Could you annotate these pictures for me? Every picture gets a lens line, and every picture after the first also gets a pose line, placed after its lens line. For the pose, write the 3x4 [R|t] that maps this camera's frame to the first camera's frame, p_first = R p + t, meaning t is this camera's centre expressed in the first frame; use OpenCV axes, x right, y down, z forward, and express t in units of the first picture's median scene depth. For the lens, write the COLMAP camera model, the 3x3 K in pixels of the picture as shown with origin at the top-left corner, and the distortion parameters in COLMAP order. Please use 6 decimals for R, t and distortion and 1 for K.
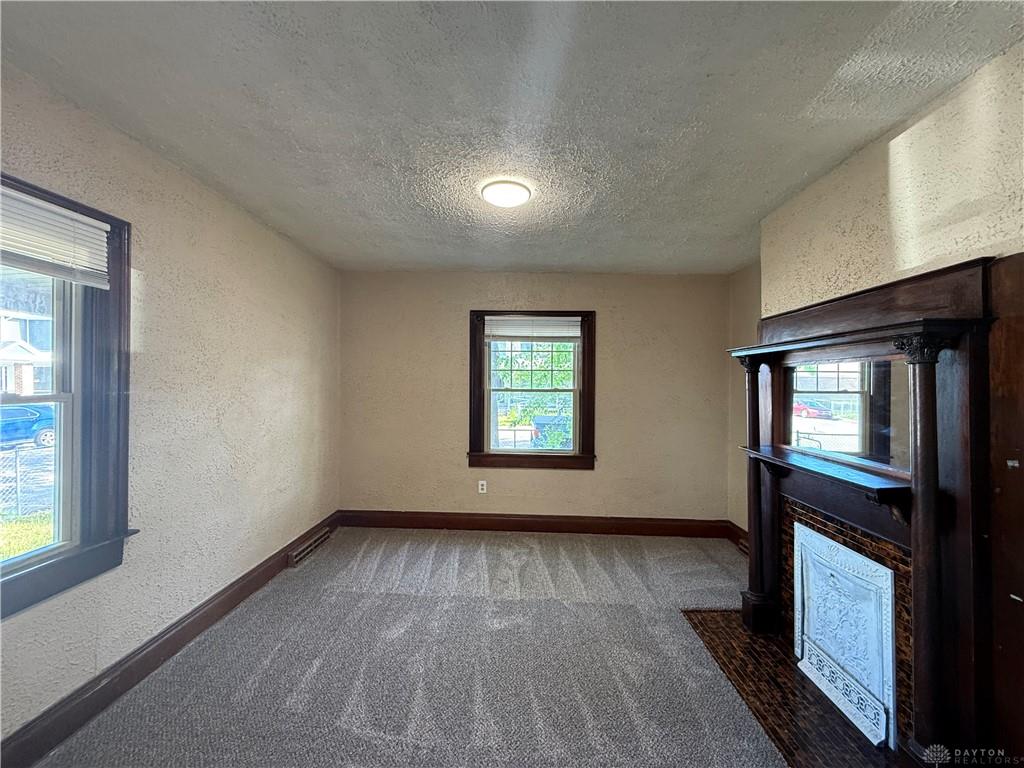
lens RADIAL K [[406.5, 0, 510.9], [0, 406.5, 384.4], [0, 0, 1]] dist [0.000682, -0.000030]
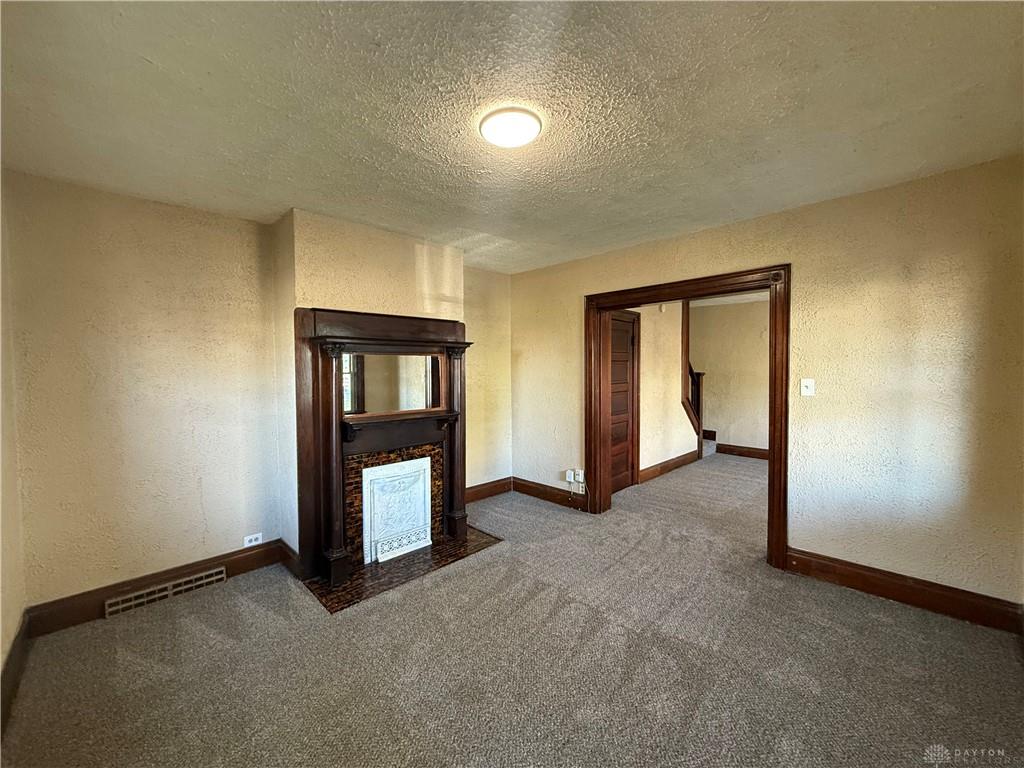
lens RADIAL K [[406.5, 0, 512.3], [0, 406.5, 382.4], [0, 0, 1]] dist [0.000682, -0.000030]
pose [[-0.719521, -0.028169, 0.693899, -0.387666], [0.002043, 0.999087, 0.042677, -0.006019], [-0.694468, 0.032124, -0.718806, 1.054383]]
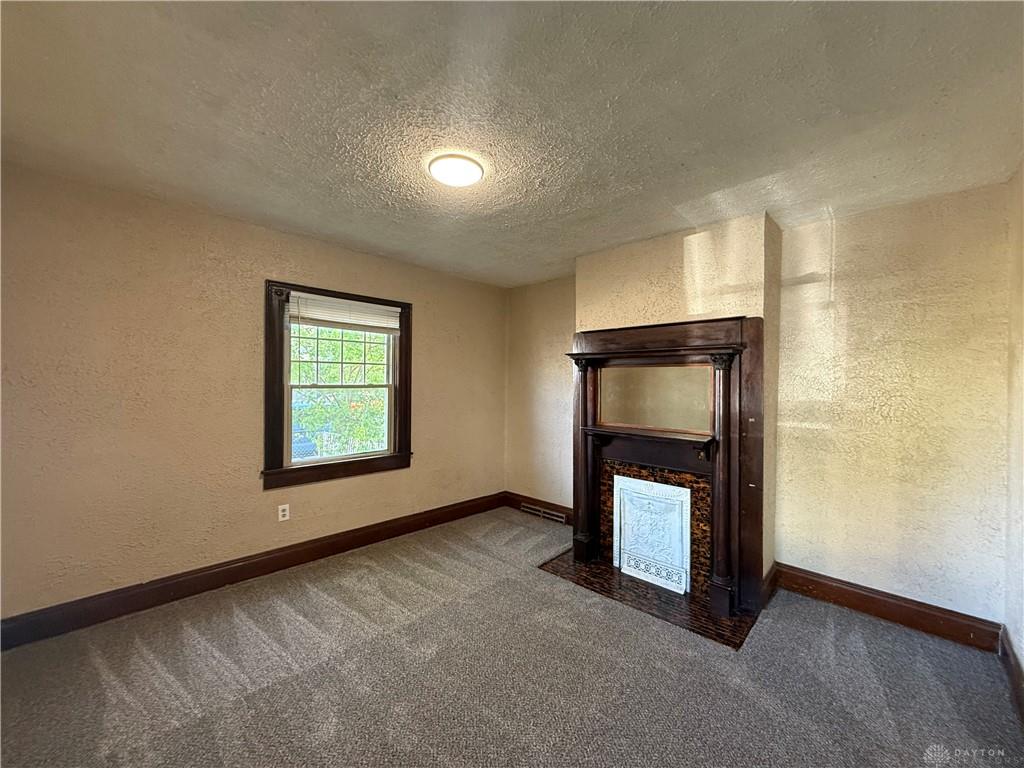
lens RADIAL K [[406.5, 0, 508.6], [0, 406.5, 383.4], [0, 0, 1]] dist [0.000682, -0.000030]
pose [[0.674688, -0.007125, 0.738069, -0.405531], [-0.002989, 0.999919, 0.012385, -0.003712], [-0.738097, -0.010562, 0.674612, 0.197627]]
